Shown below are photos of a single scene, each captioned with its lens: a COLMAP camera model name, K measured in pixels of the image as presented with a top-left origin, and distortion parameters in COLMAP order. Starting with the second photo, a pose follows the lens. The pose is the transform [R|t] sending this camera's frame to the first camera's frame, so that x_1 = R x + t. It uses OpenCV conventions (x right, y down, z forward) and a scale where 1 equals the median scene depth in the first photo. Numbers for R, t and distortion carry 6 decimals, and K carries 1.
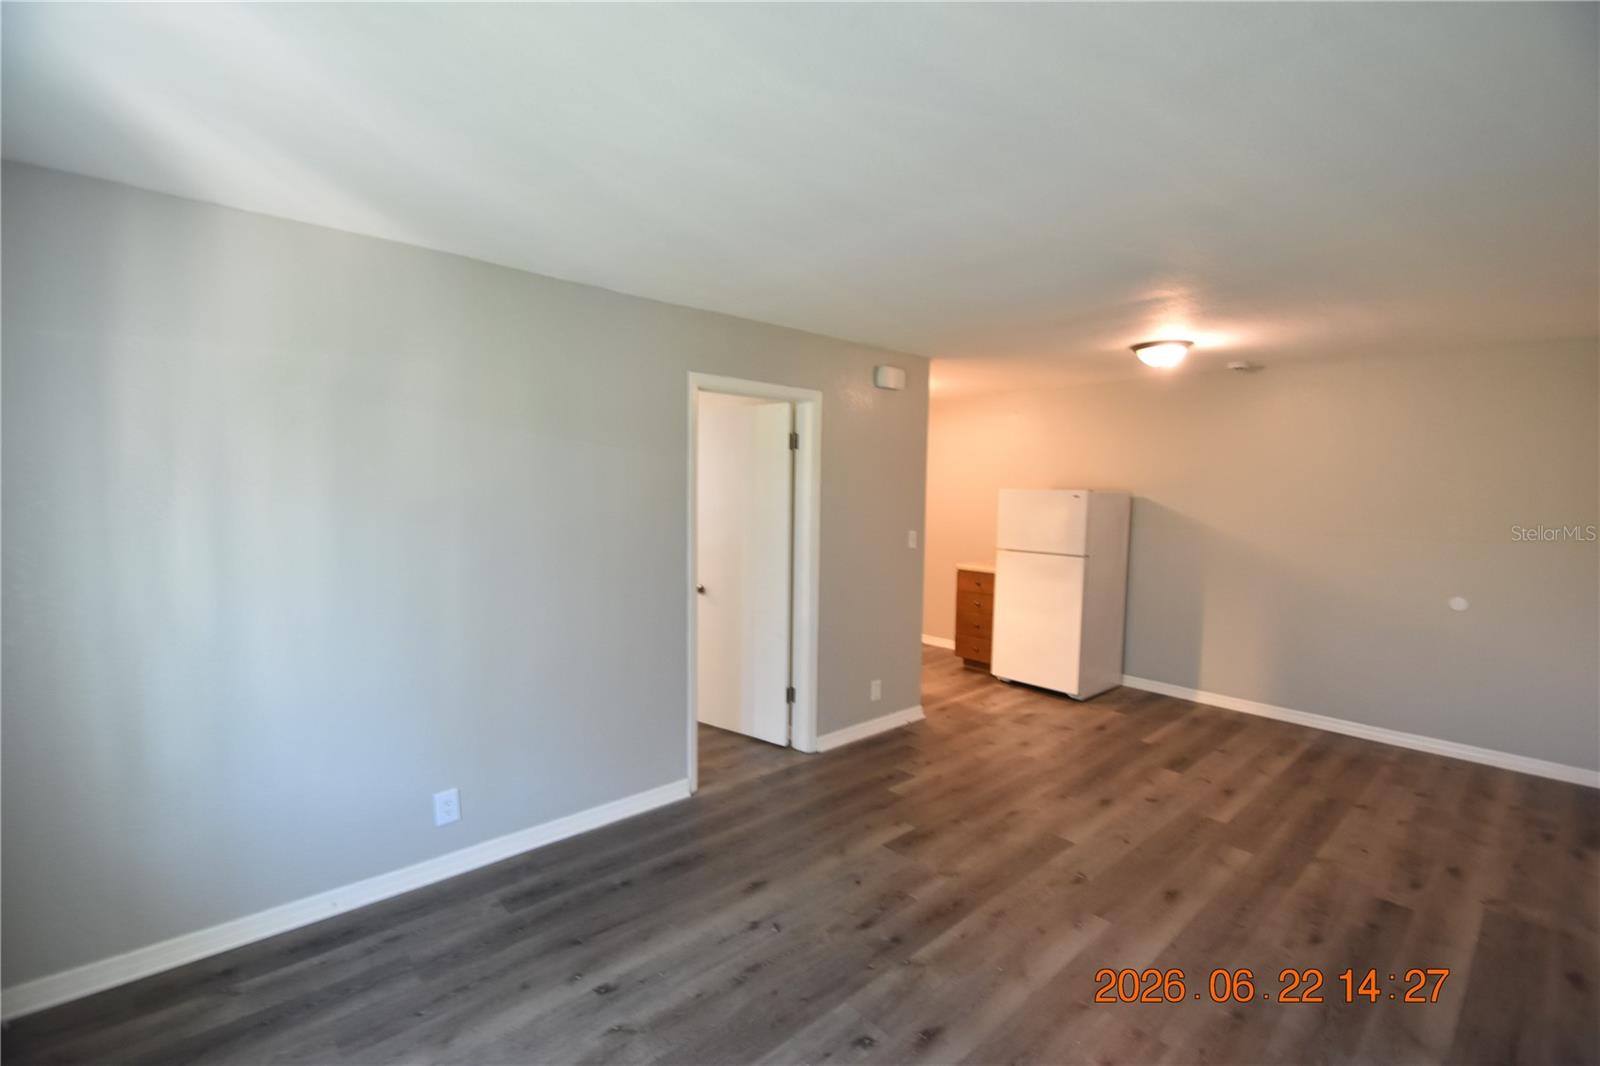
lens RADIAL K [[699.5, 0, 794.3], [0, 699.5, 540.1], [0, 0, 1]] dist [0.018455, -0.019107]
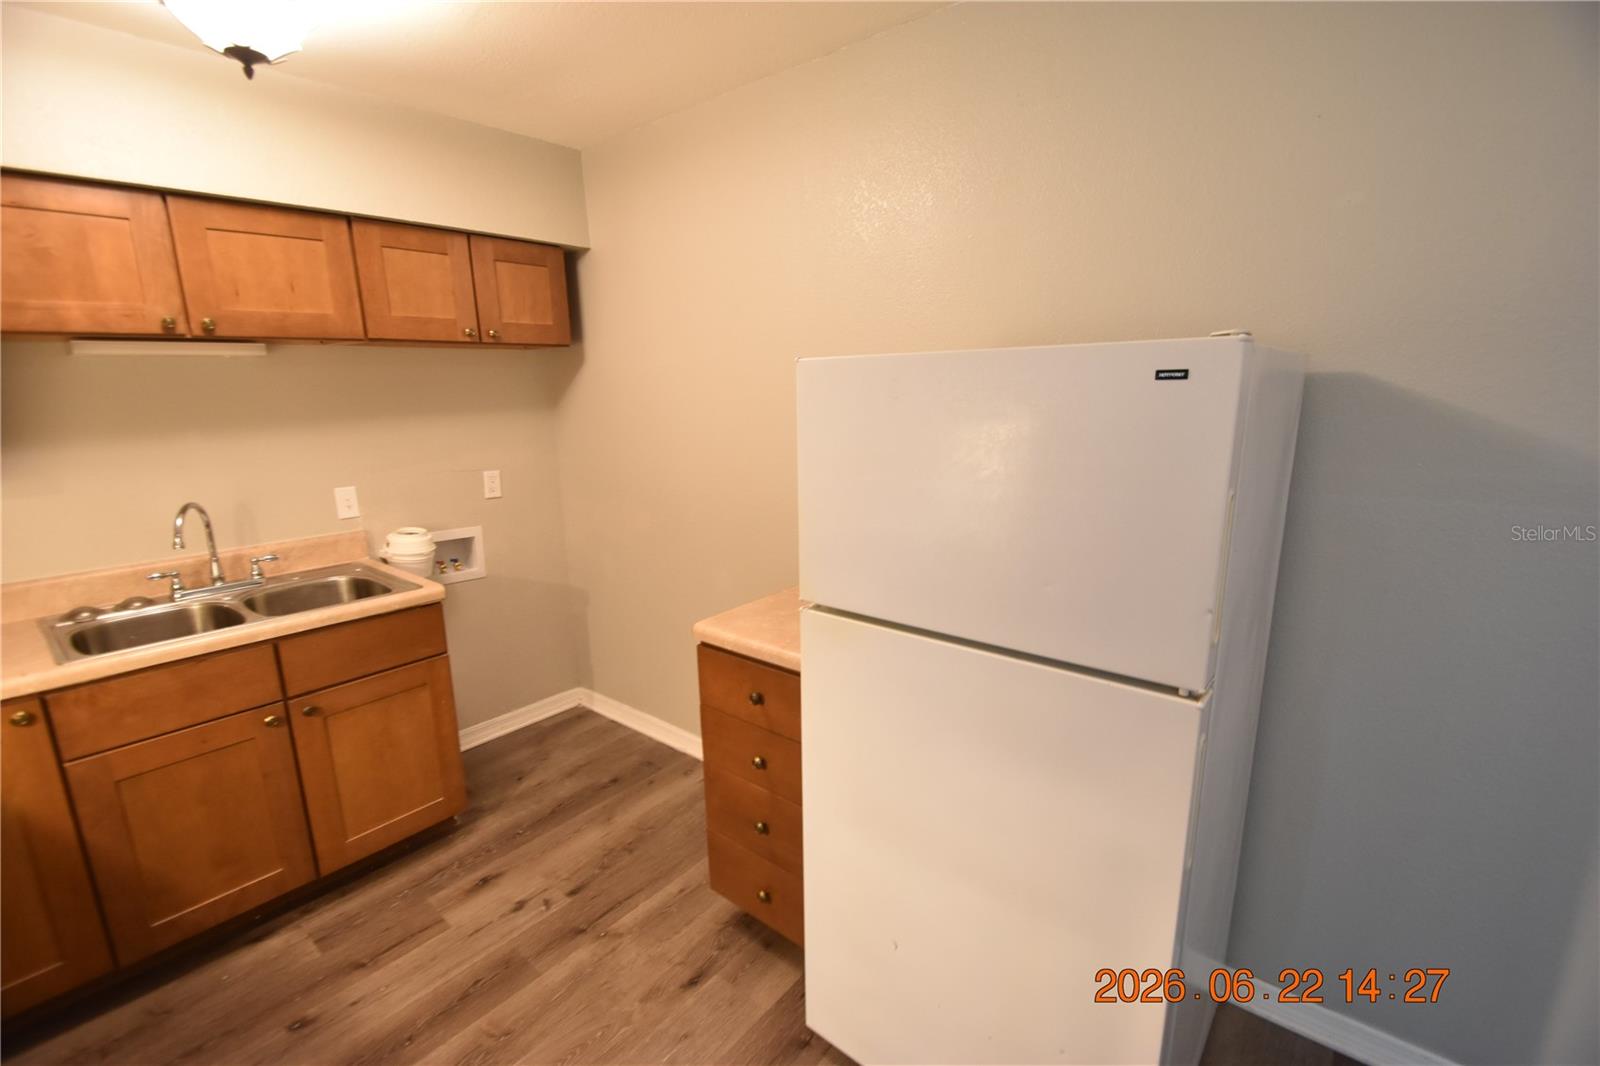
lens RADIAL K [[712.7, 0, 784.0], [0, 712.7, 545.3], [0, 0, 1]] dist [-0.004748, -0.001006]
pose [[0.990578, -0.062474, 0.121873, 0.398330], [0.044484, 0.988415, 0.145110, -0.070399], [-0.129526, -0.138322, 0.981881, 1.179194]]
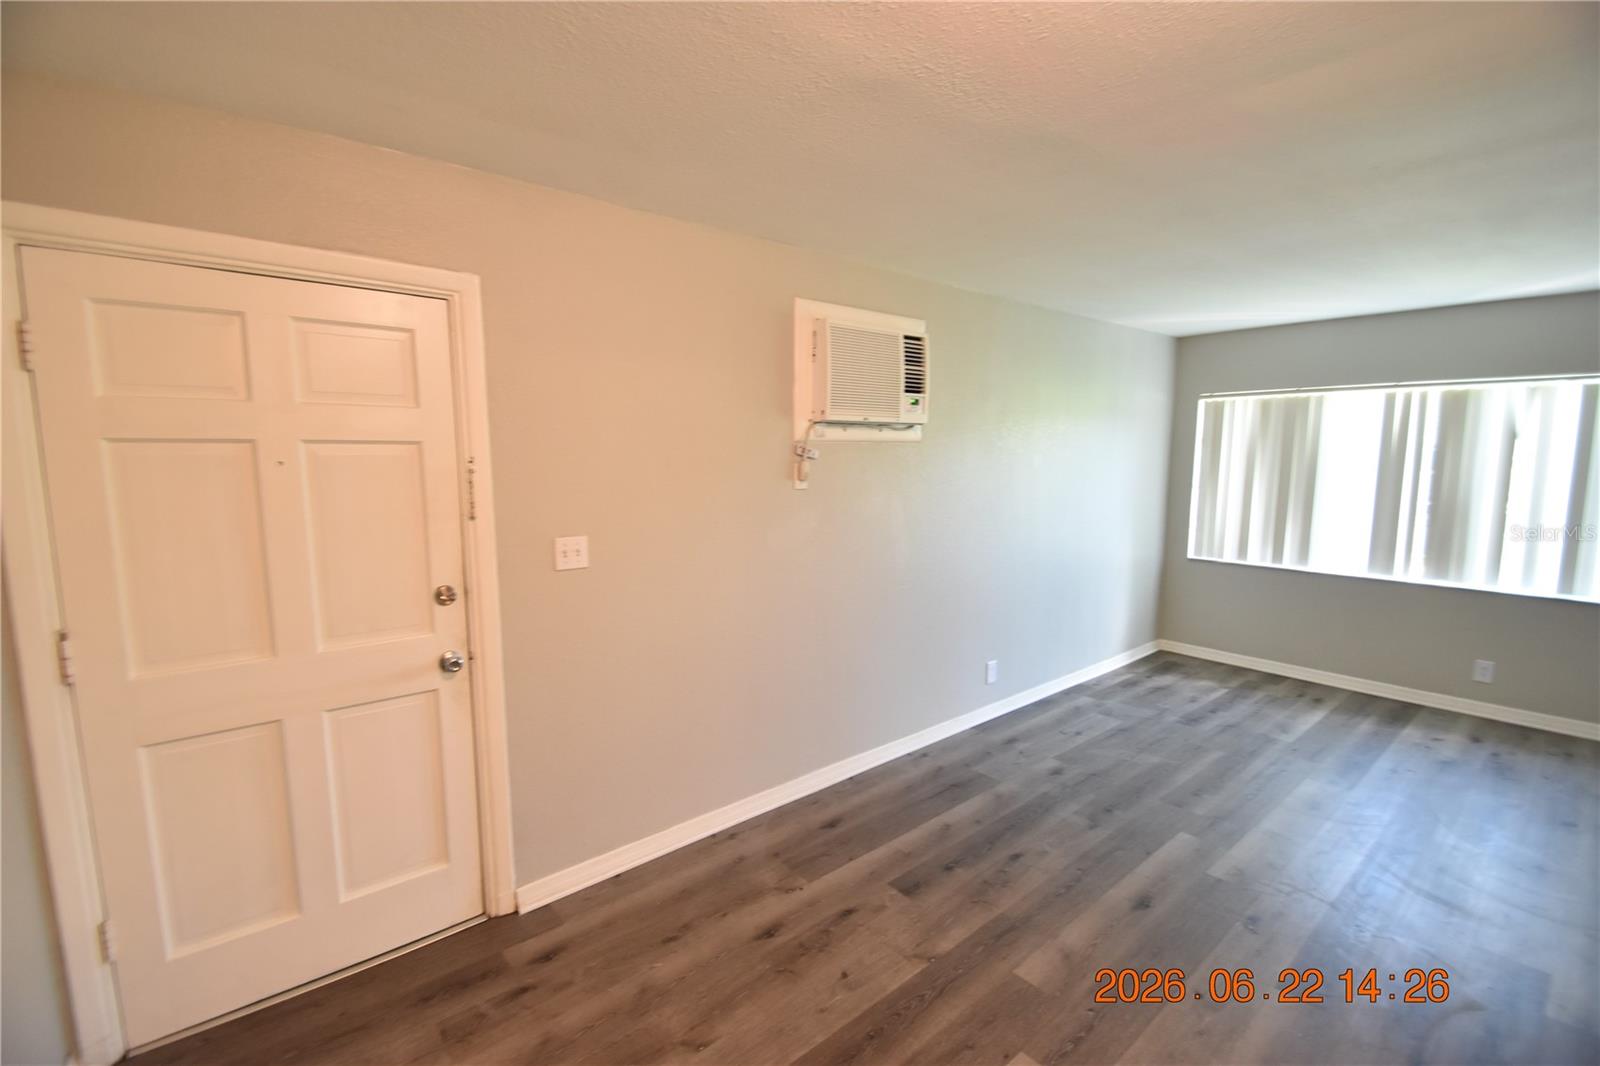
lens RADIAL K [[699.5, 0, 794.3], [0, 699.5, 540.1], [0, 0, 1]] dist [0.018455, -0.019107]
pose [[-0.999270, -0.017027, 0.034209, 0.736574], [-0.009890, 0.979978, 0.198860, -0.098837], [-0.036910, 0.198377, -0.979431, 1.386615]]
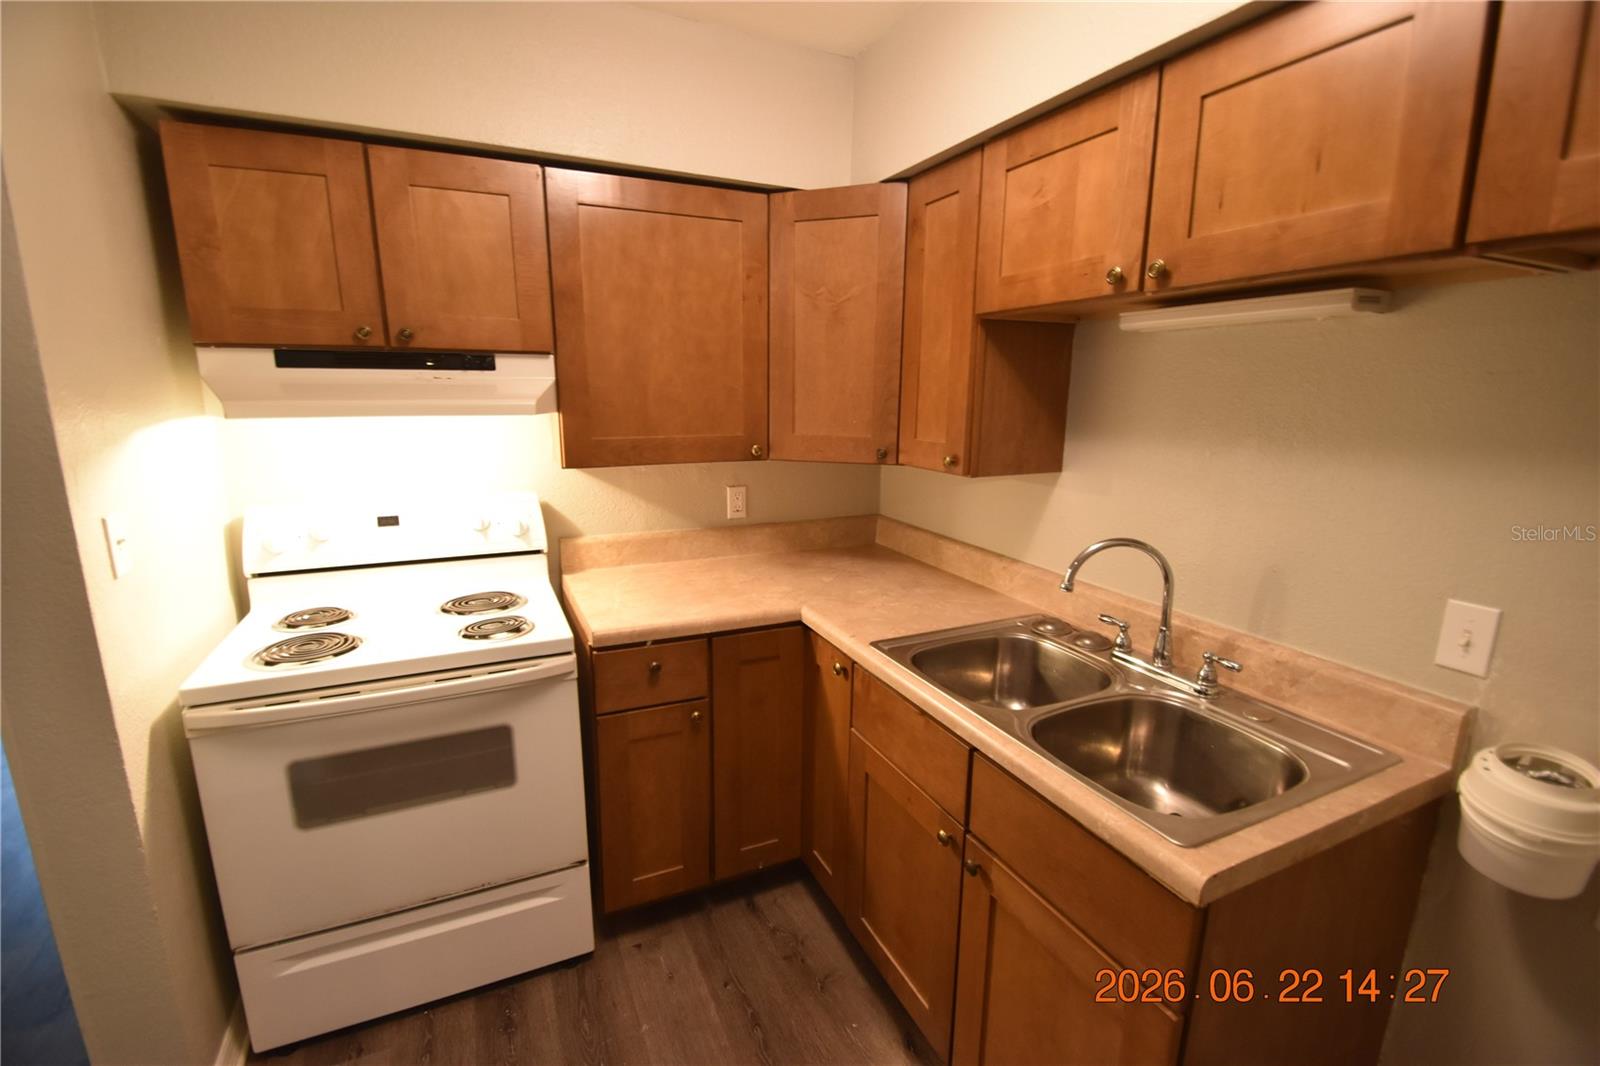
lens RADIAL K [[712.7, 0, 784.0], [0, 712.7, 545.3], [0, 0, 1]] dist [-0.004748, -0.001006]
pose [[-0.303168, 0.195101, -0.932751, 0.430685], [-0.084077, 0.969524, 0.230119, -0.116265], [0.949221, 0.148187, -0.277525, 1.754404]]
